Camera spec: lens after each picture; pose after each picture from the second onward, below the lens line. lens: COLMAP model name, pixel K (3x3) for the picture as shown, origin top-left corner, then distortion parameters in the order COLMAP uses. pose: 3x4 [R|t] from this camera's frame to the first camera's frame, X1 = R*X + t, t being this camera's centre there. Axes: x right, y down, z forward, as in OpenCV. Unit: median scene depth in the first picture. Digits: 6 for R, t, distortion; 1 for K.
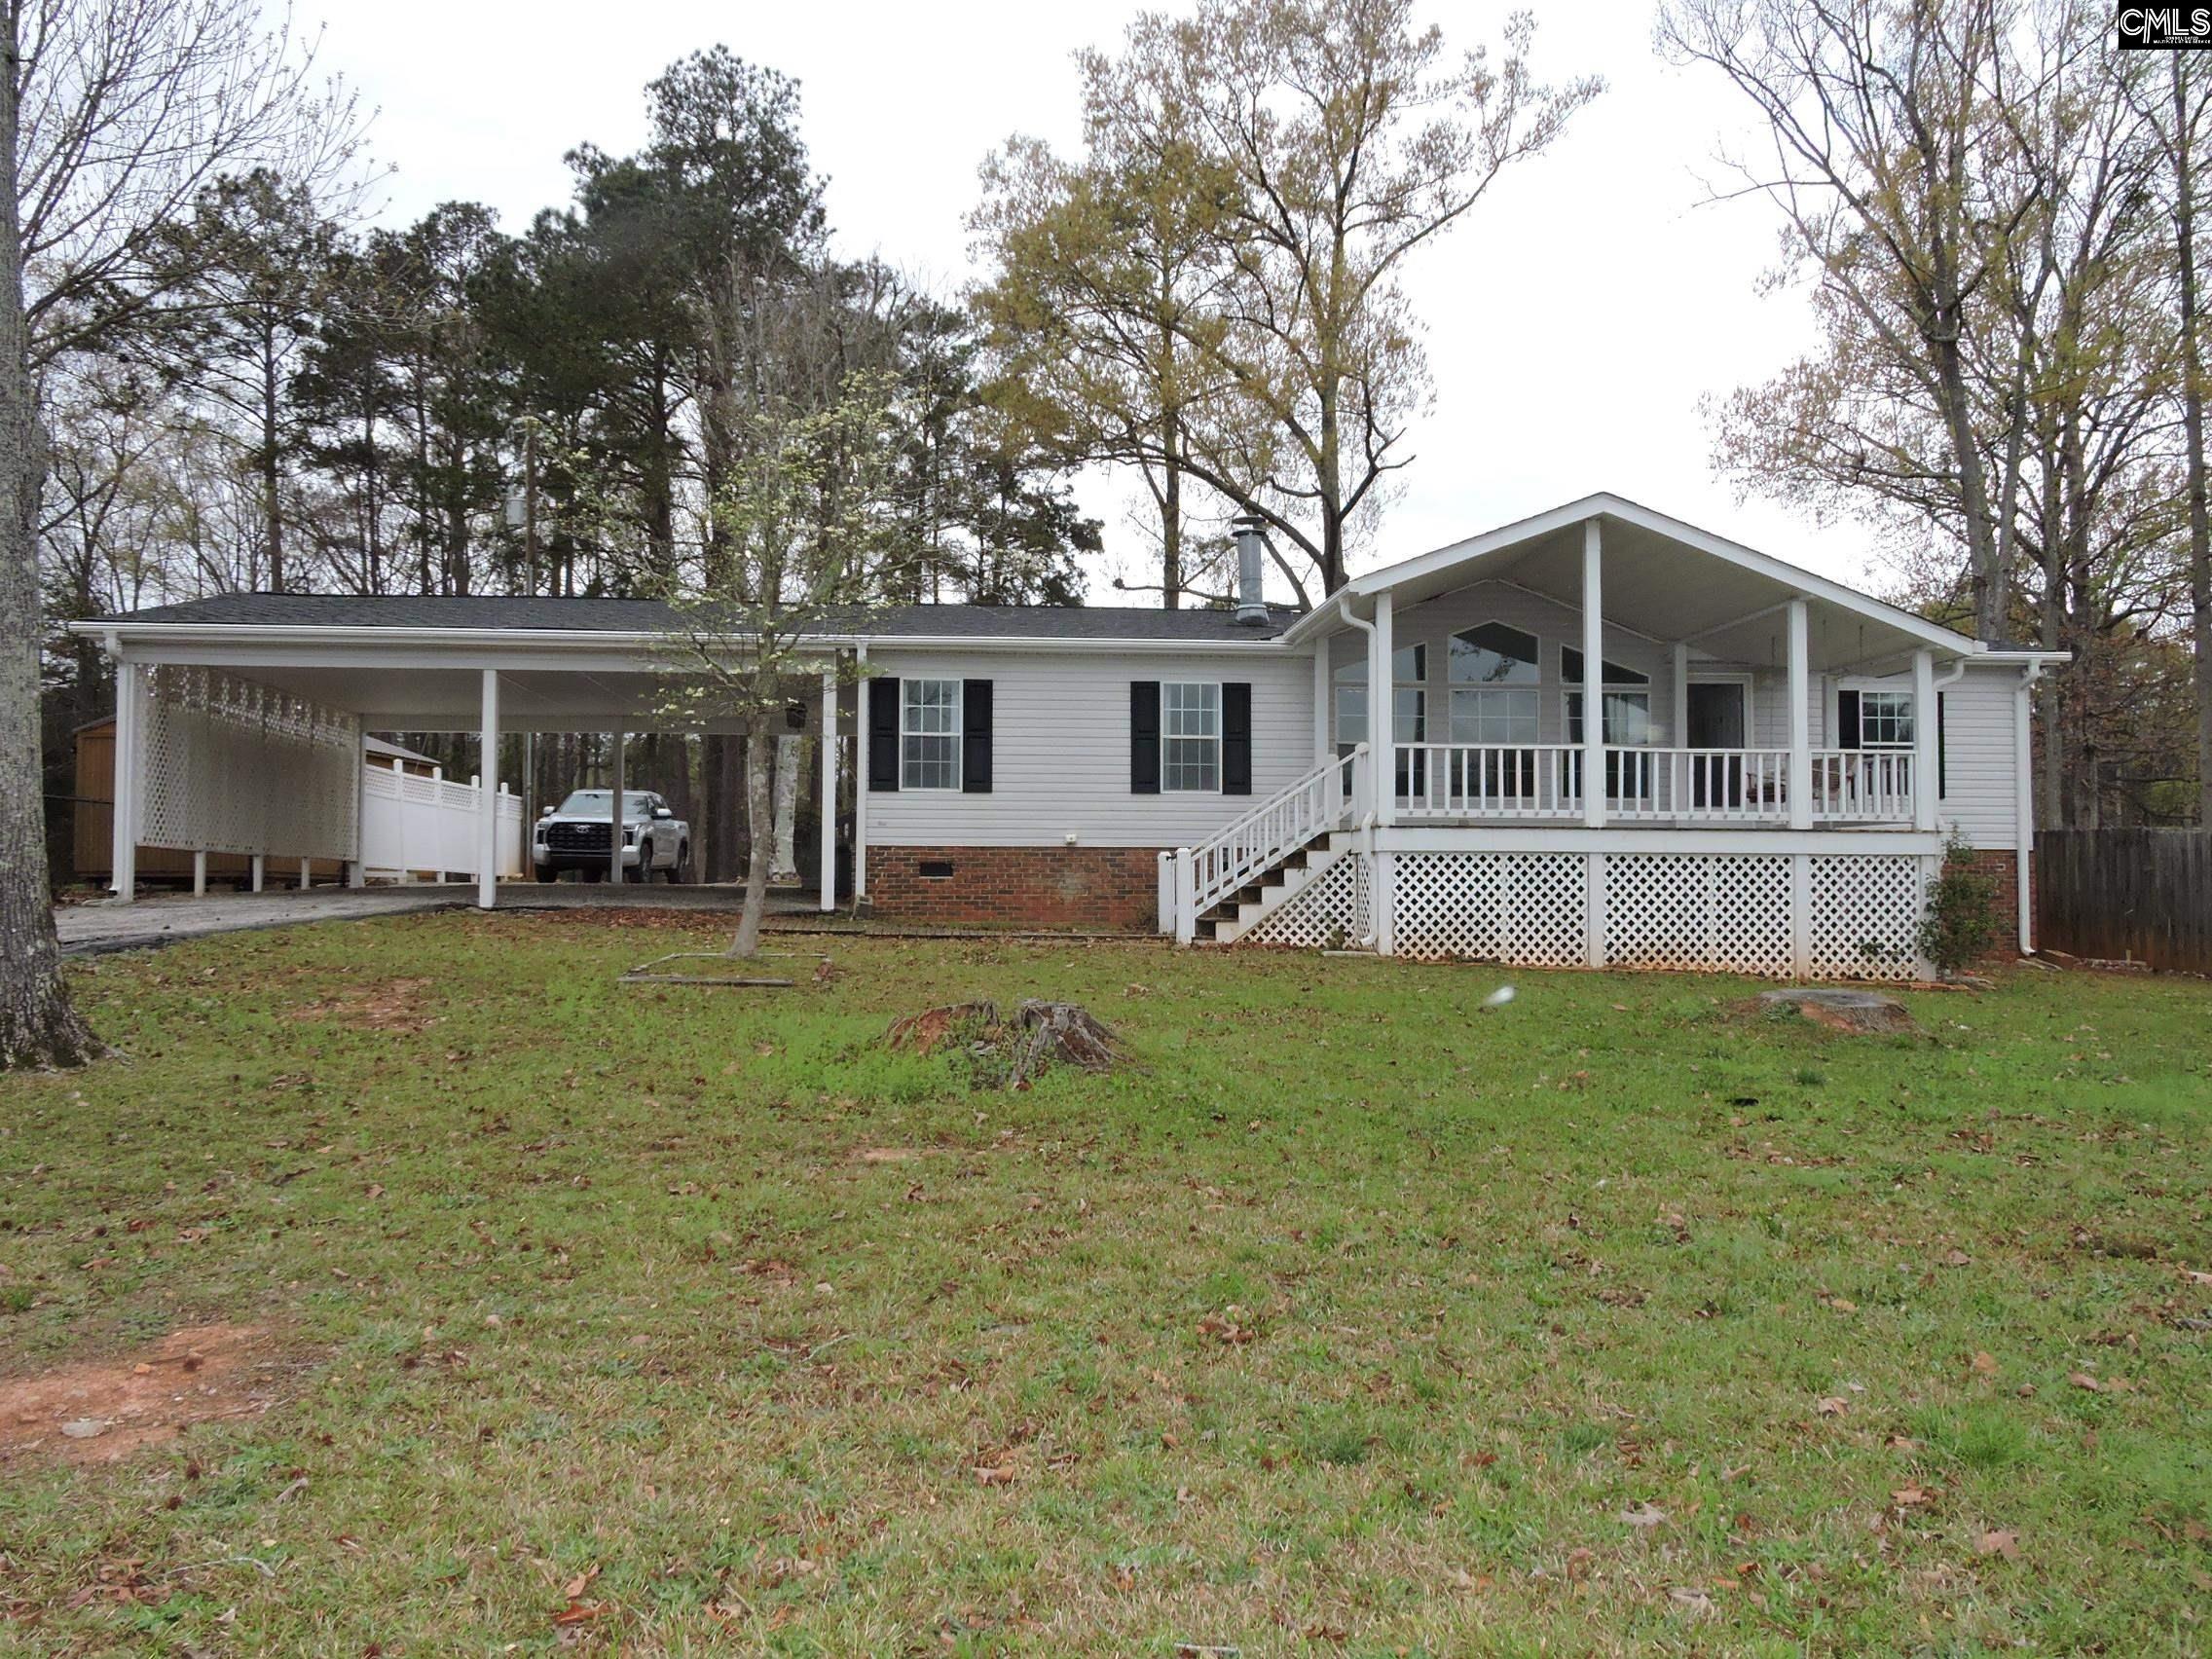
lens RADIAL K [[1755.7, 0, 1115.2], [0, 1755.7, 834.0], [0, 0, 1]] dist [-0.009855, -0.014654]
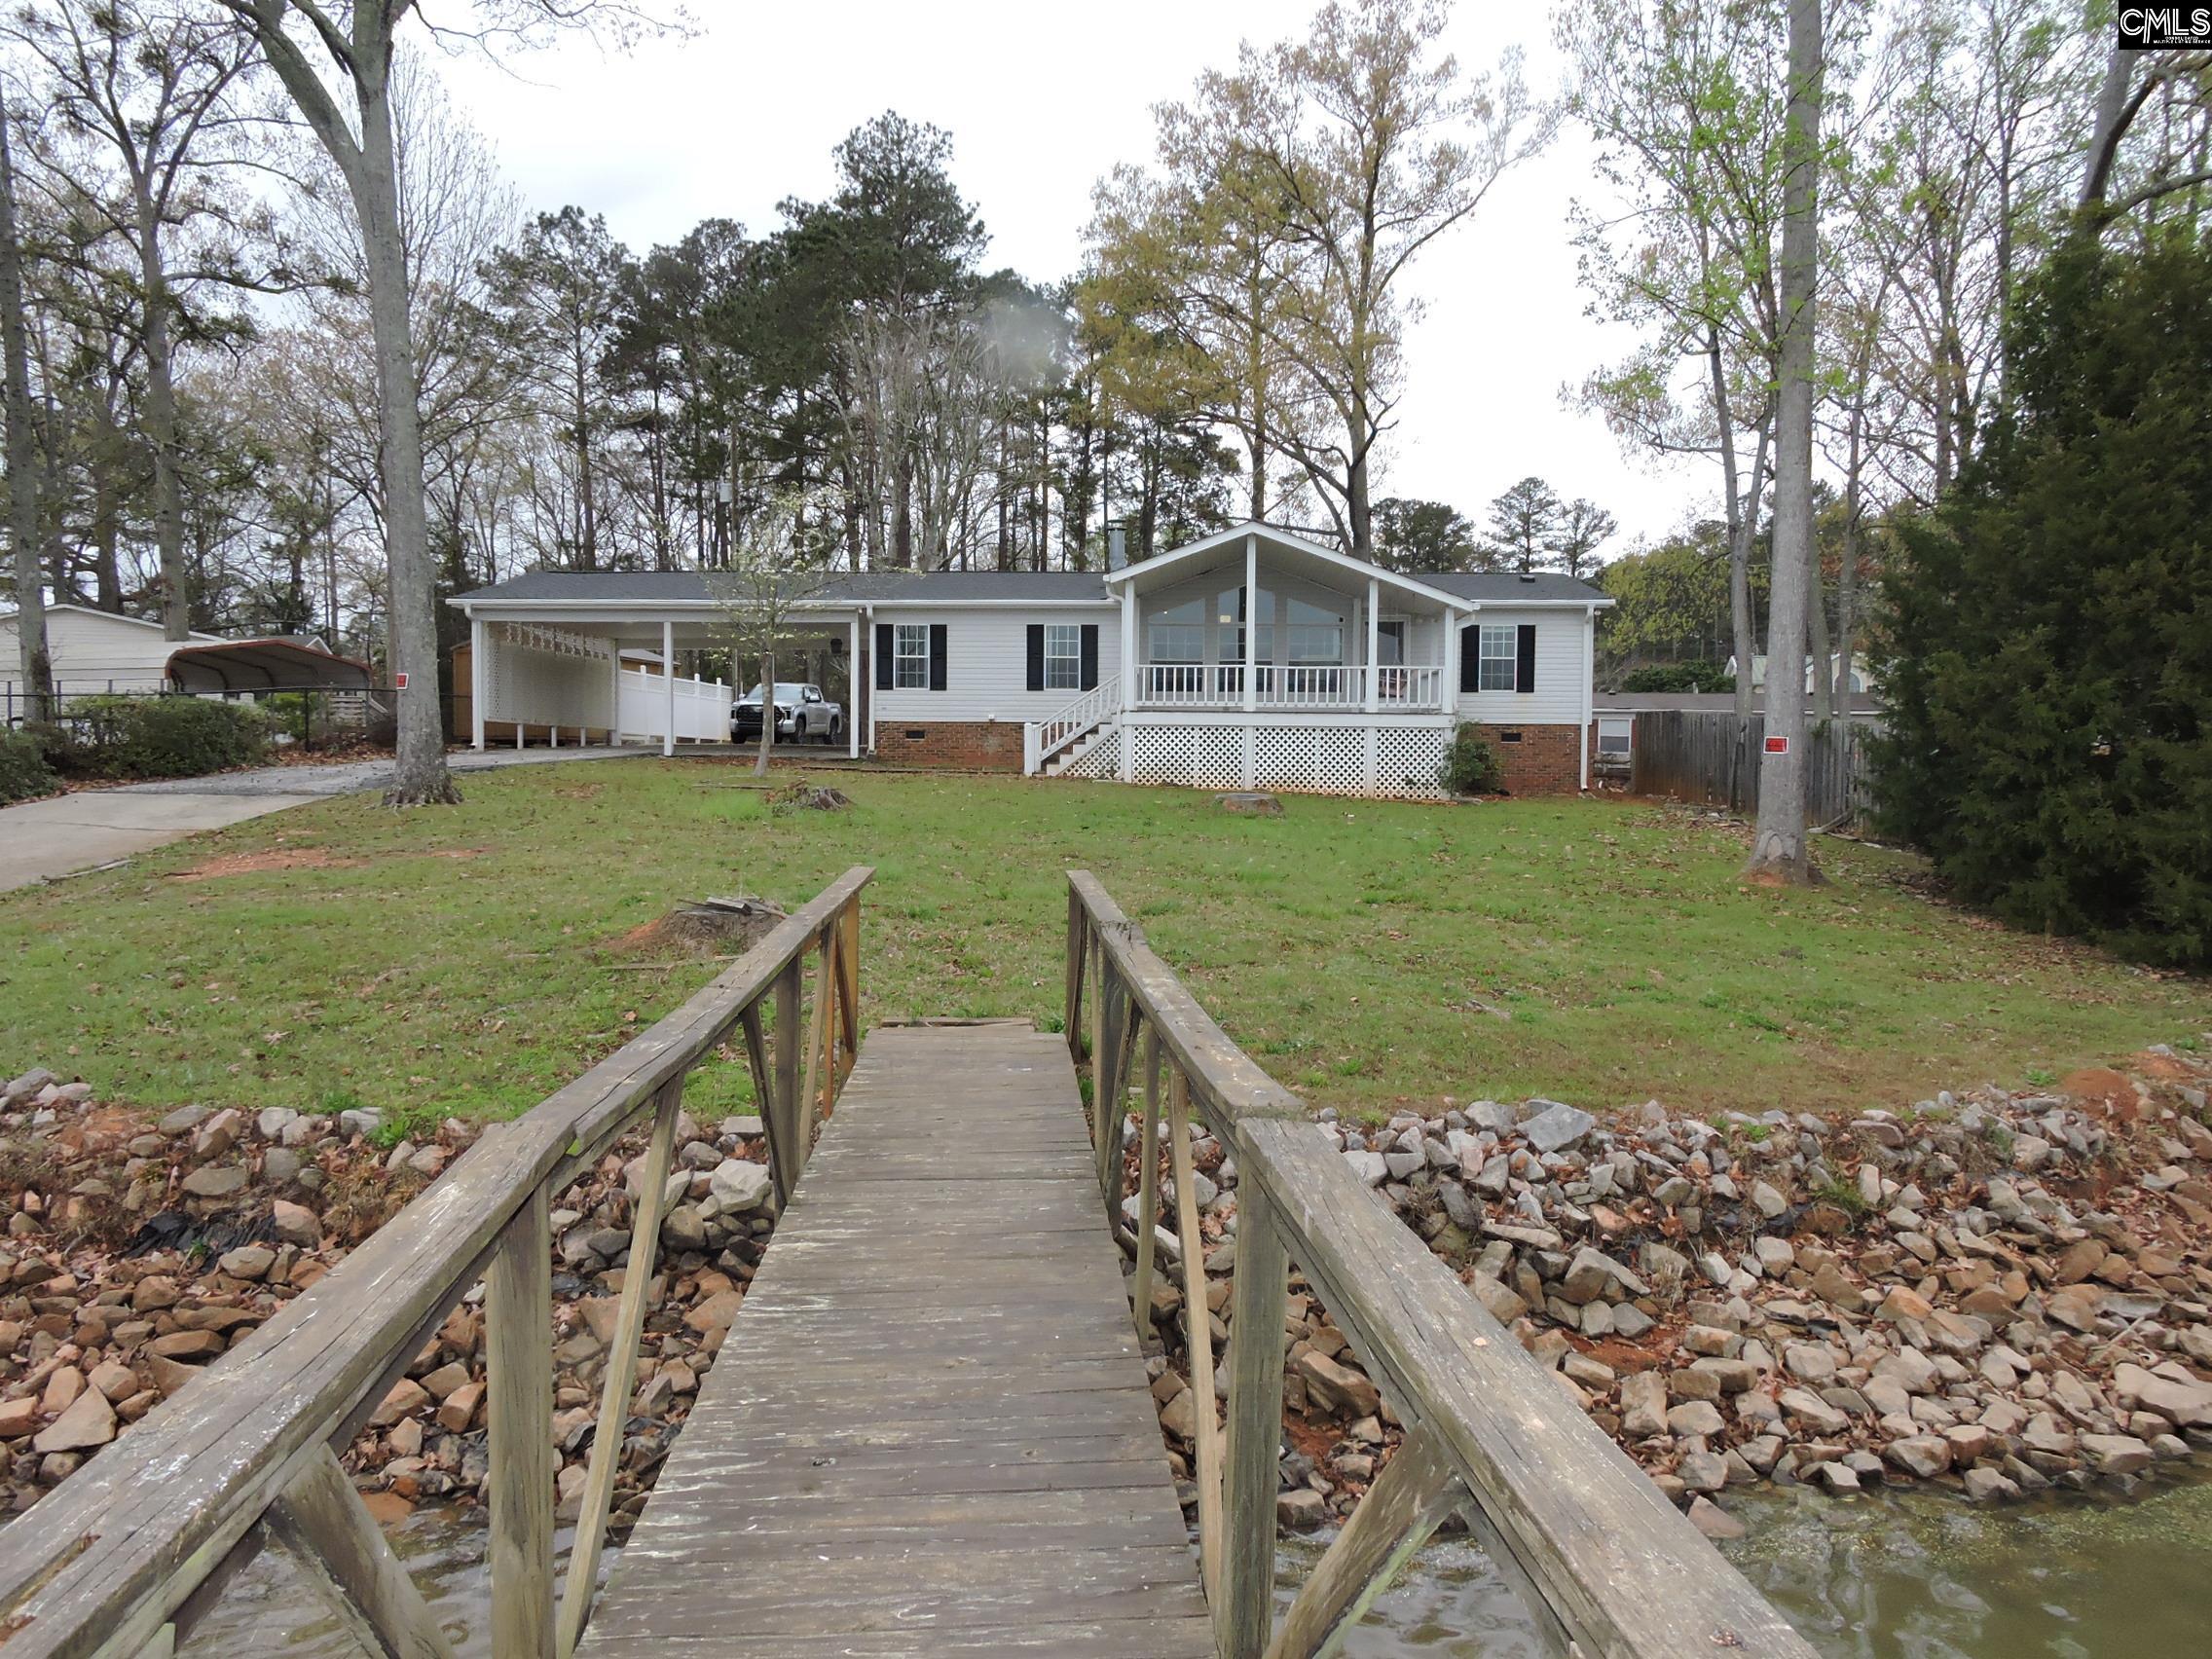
lens RADIAL K [[1590.4, 0, 1098.6], [0, 1590.4, 832.1], [0, 0, 1]] dist [-0.001254, 0.001313]
pose [[0.988012, 0.011555, -0.153945, 0.120515], [0.000599, 0.996900, 0.078673, -0.002899], [0.154377, -0.077822, 0.984942, -0.198411]]
